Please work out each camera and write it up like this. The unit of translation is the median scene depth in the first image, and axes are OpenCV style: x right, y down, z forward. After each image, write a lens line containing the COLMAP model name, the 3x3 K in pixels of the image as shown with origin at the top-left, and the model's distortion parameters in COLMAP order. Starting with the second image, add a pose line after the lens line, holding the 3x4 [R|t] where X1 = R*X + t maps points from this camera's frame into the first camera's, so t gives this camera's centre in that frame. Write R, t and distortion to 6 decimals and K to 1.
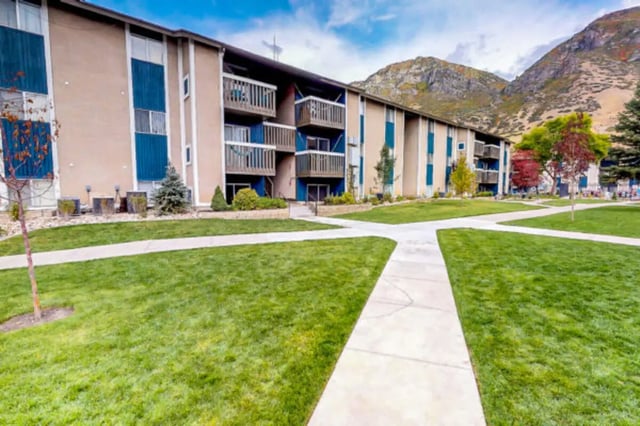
lens RADIAL K [[280.8, 0, 320.0], [0, 280.8, 213.0], [0, 0, 1]] dist [-0.000163, 0.000325]
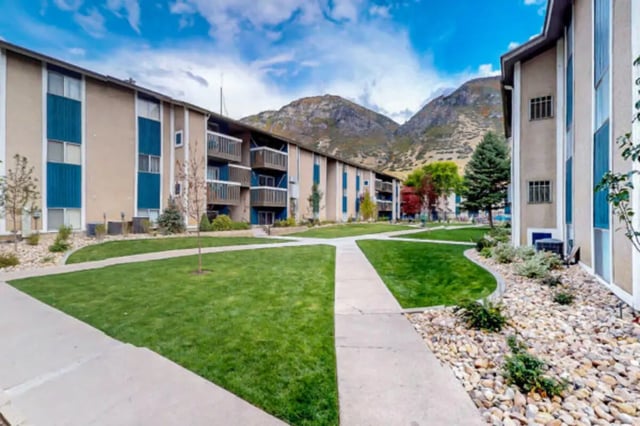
lens RADIAL K [[280.8, 0, 320.0], [0, 280.8, 213.0], [0, 0, 1]] dist [-0.000163, 0.000325]
pose [[0.955665, 0.003088, 0.294441, -0.156204], [0.024475, 0.995652, -0.089878, 0.026581], [-0.293438, 0.093100, 0.951434, -0.304036]]
